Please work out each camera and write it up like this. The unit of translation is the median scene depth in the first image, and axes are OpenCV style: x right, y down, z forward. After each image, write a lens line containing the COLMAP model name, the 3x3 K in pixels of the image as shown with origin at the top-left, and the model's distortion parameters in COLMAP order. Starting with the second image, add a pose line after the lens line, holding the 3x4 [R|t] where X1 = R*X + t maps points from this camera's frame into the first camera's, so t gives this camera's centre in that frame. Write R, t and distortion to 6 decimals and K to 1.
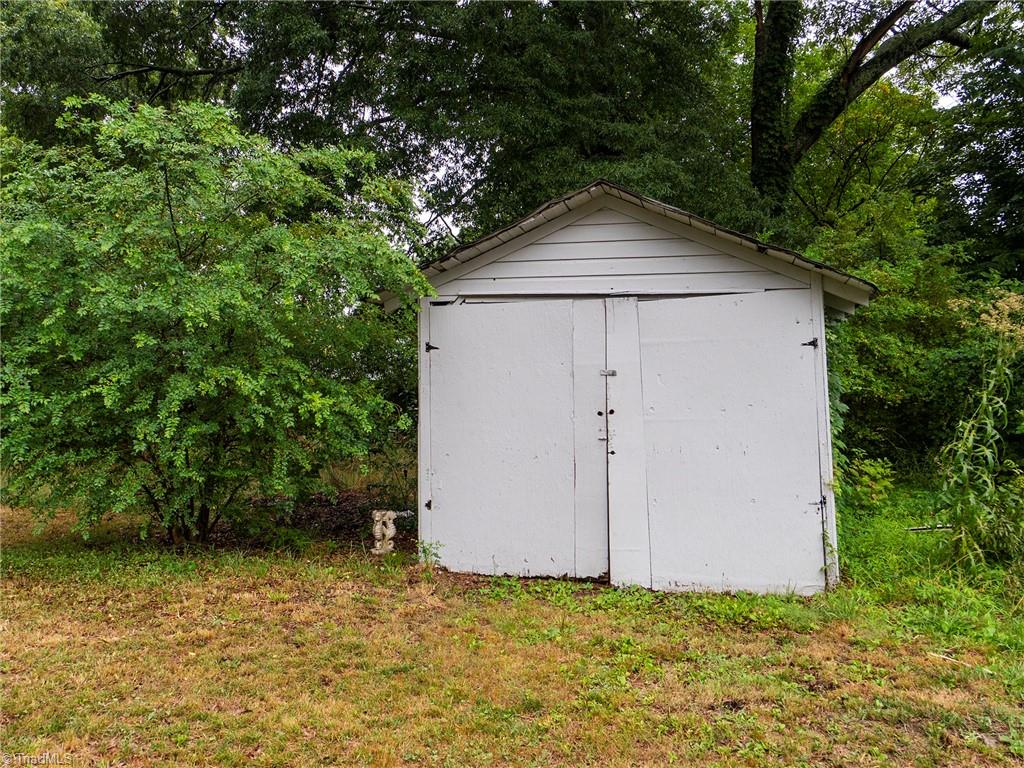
lens RADIAL K [[996.5, 0, 512.0], [0, 996.5, 384.0], [0, 0, 1]] dist [-0.005274, -0.008099]
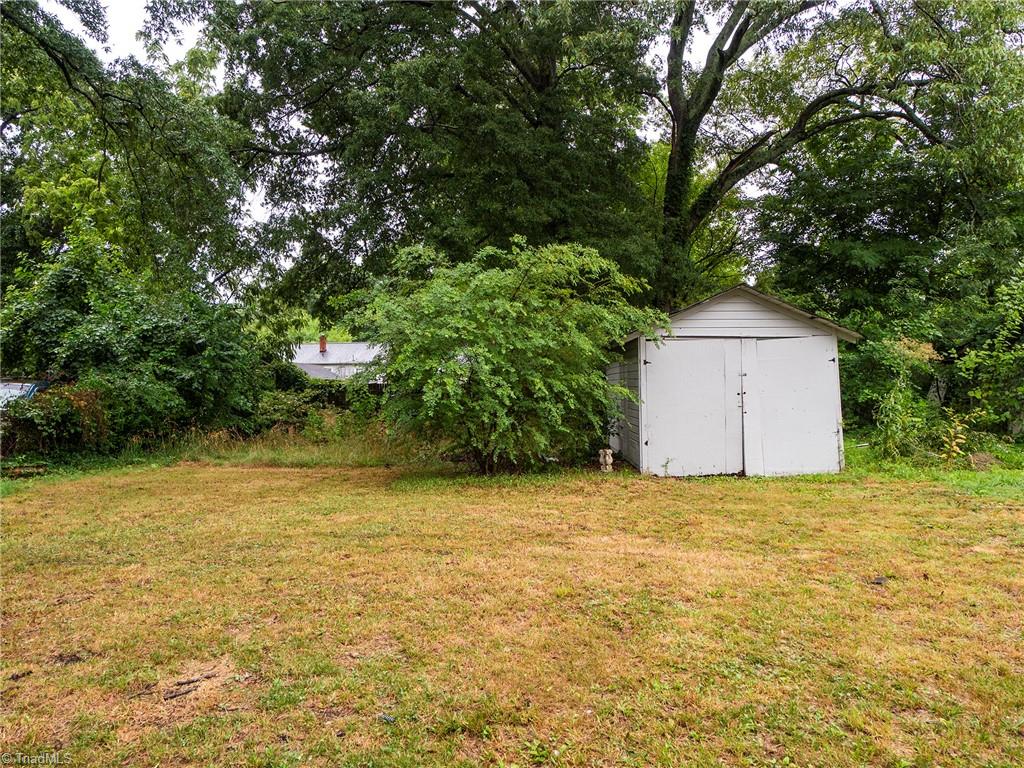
lens RADIAL K [[996.5, 0, 512.0], [0, 996.5, 384.0], [0, 0, 1]] dist [-0.005274, -0.008099]
pose [[0.944352, -0.016629, 0.328515, -0.970705], [0.014943, 0.999859, 0.007655, -0.013295], [-0.328596, -0.002320, 0.944468, -0.754719]]
